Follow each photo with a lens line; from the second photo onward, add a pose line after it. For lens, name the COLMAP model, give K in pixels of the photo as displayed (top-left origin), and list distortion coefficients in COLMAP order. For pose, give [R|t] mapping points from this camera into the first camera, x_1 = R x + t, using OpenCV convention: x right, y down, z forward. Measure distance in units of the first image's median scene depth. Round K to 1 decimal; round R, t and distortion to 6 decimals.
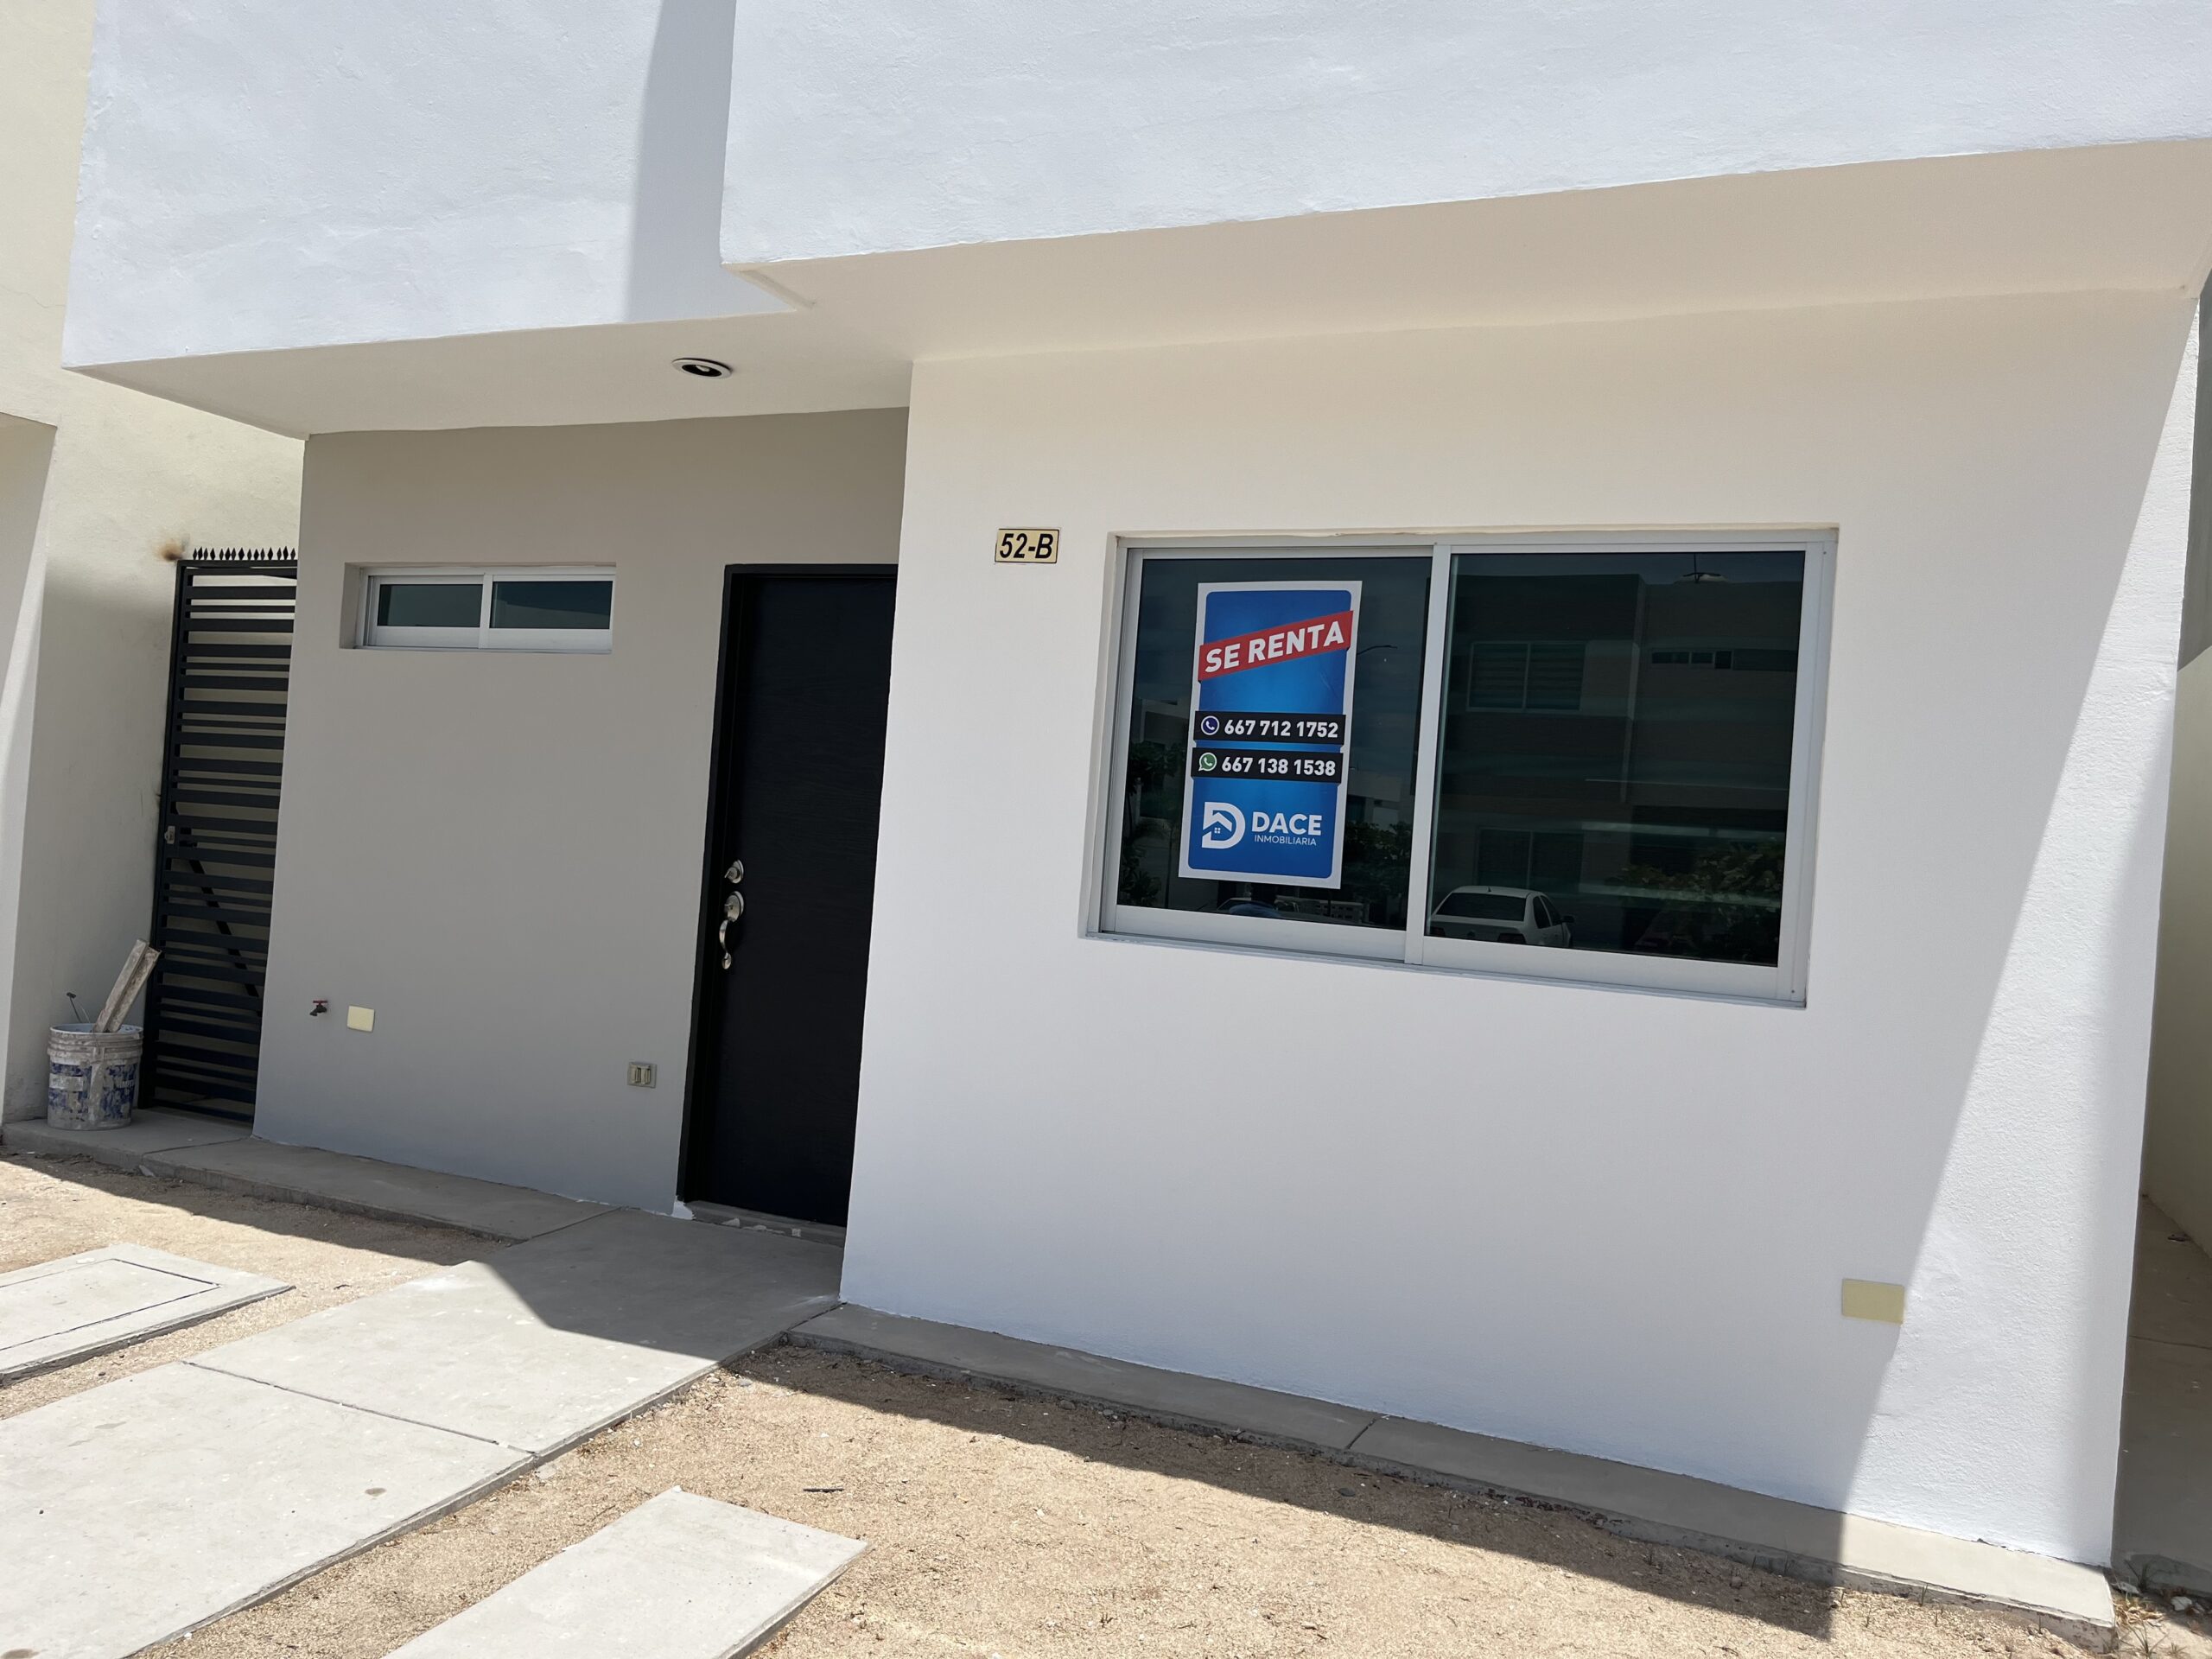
lens RADIAL K [[1668.3, 0, 1106.0], [0, 1668.3, 829.5], [0, 0, 1]] dist [0.083660, -0.149835]
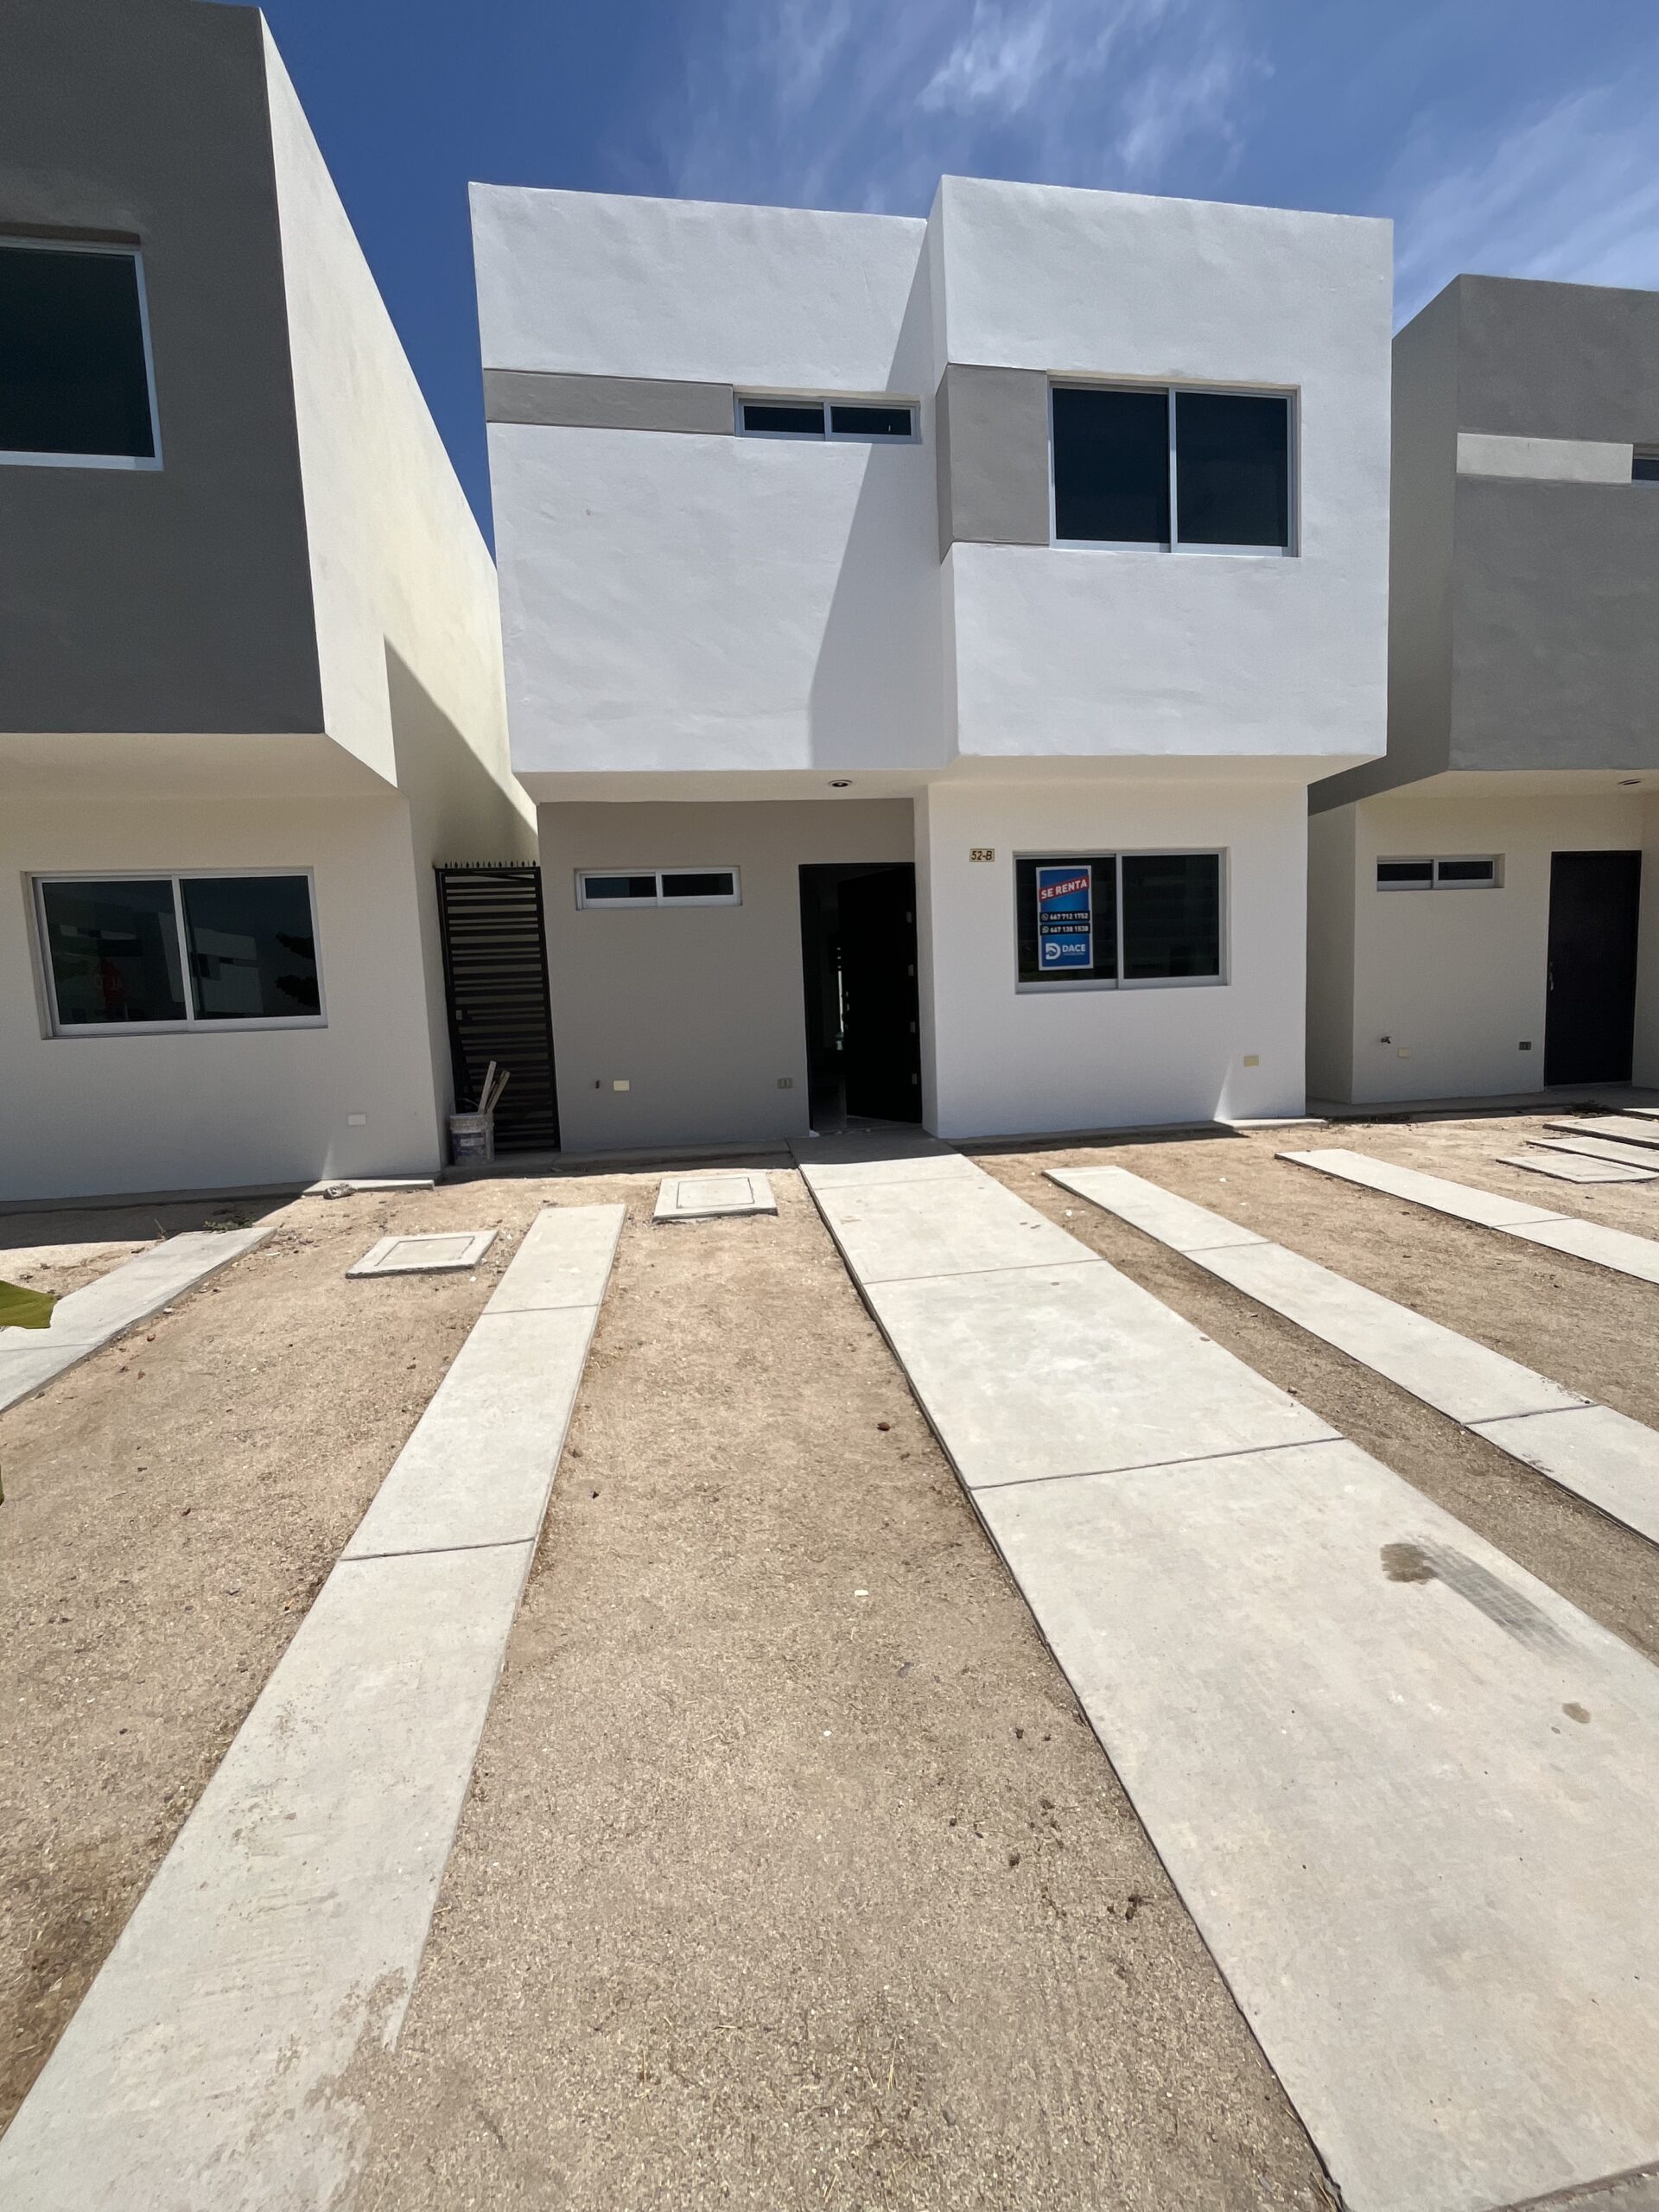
lens RADIAL K [[912.0, 0, 832.9], [0, 912.0, 1095.7], [0, 0, 1]] dist [-0.001811, -0.000267]
pose [[0.838695, -0.157914, 0.521204, -1.116929], [0.098993, 0.985299, 0.139232, -0.013122], [-0.535529, -0.065178, 0.841998, -0.160064]]
